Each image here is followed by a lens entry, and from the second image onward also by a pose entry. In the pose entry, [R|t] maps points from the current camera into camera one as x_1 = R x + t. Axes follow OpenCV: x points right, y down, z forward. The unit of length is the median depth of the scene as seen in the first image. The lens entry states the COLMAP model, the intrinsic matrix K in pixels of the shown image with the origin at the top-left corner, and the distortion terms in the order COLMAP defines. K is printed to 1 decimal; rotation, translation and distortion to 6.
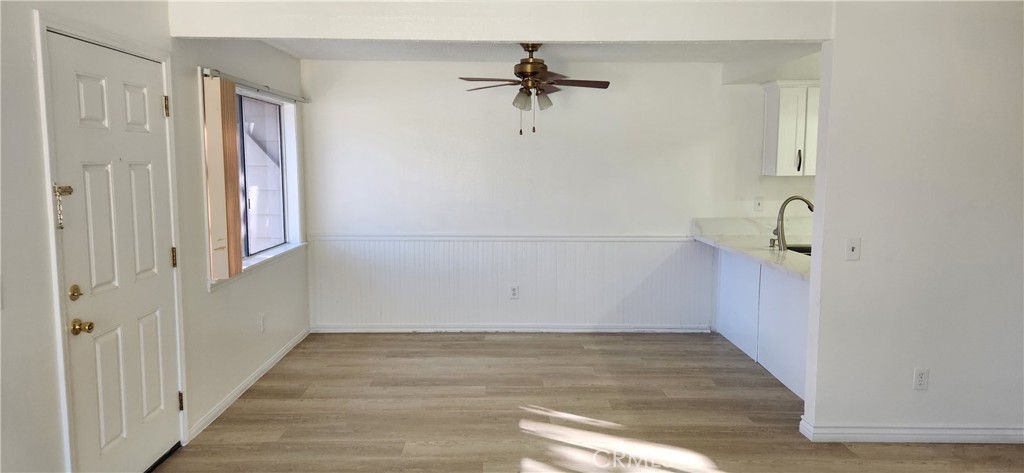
lens RADIAL K [[673.3, 0, 512.0], [0, 673.3, 236.5], [0, 0, 1]] dist [0.087019, -0.089298]
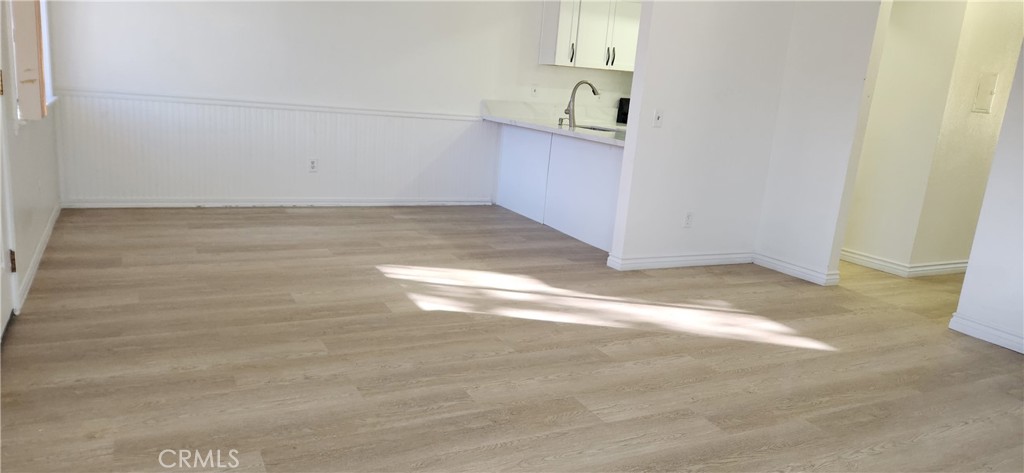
lens RADIAL K [[673.3, 0, 512.0], [0, 673.3, 236.5], [0, 0, 1]] dist [0.087019, -0.089298]
pose [[0.886912, -0.030650, 0.460921, -0.260523], [-0.032092, 0.991297, 0.127670, 0.067353], [-0.460822, -0.128024, 0.878210, -0.003267]]
